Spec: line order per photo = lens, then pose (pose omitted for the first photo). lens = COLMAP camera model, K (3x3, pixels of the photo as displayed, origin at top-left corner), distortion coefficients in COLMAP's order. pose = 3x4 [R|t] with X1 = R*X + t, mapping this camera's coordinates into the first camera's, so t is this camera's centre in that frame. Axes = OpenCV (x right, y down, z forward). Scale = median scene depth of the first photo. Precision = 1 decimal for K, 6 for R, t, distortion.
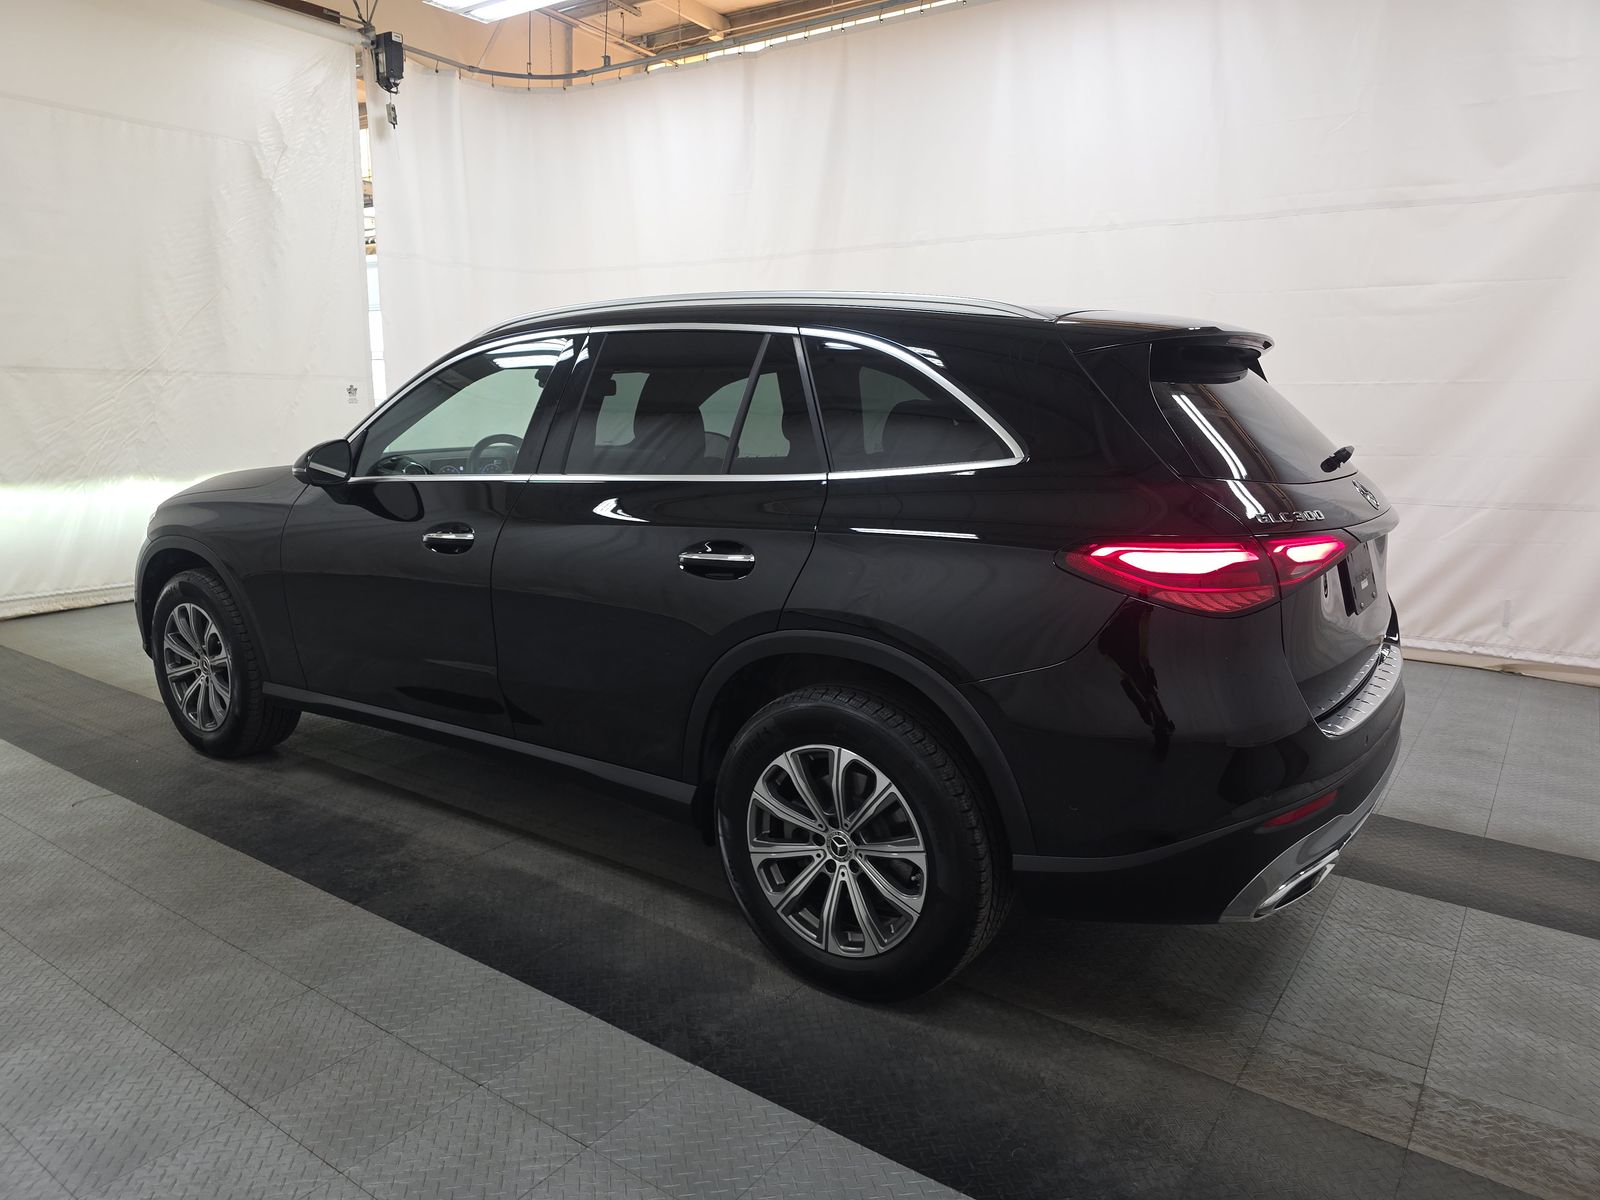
lens RADIAL K [[1074.3, 0, 802.2], [0, 1074.3, 606.3], [0, 0, 1]] dist [-0.002468, -0.010640]
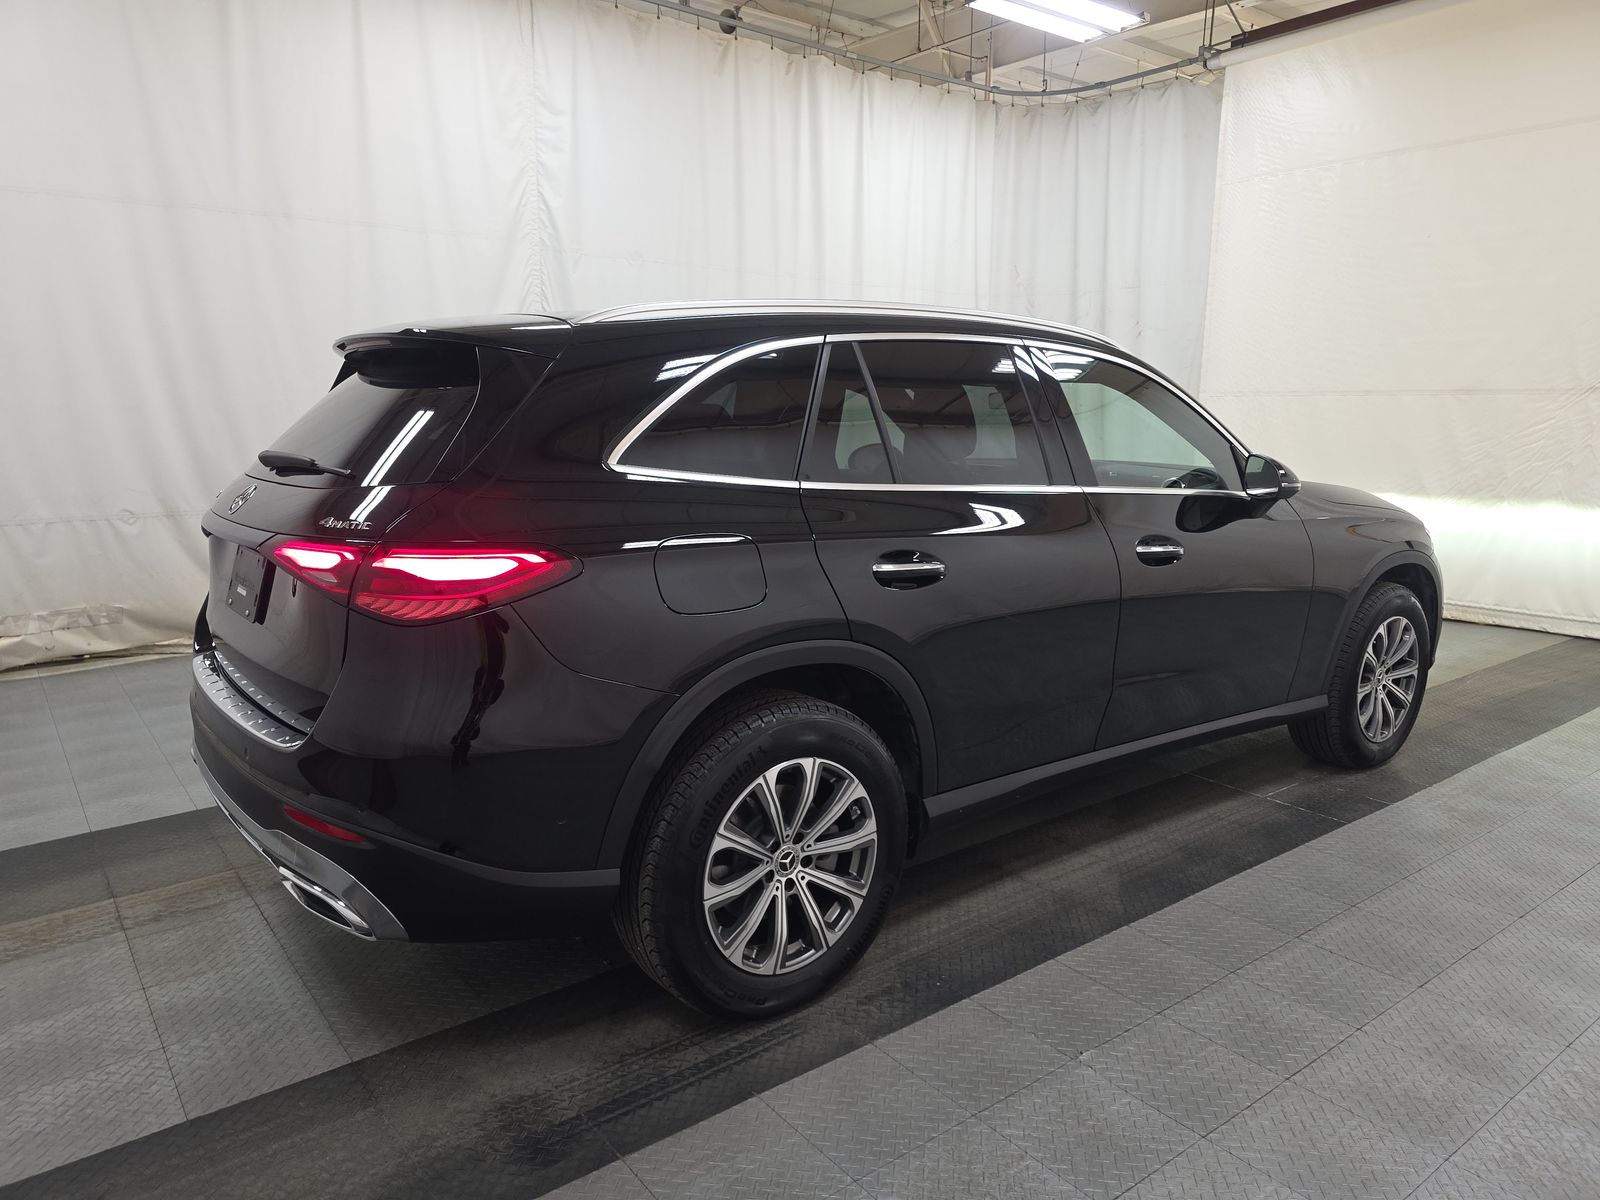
lens RADIAL K [[1074.3, 0, 796.9], [0, 1074.3, 568.7], [0, 0, 1]] dist [-0.002468, -0.010640]
pose [[-0.269388, 0.119722, -0.955561, 0.934922], [-0.181164, 0.968227, 0.172382, -0.206801], [0.945838, 0.219551, -0.239139, 1.200023]]
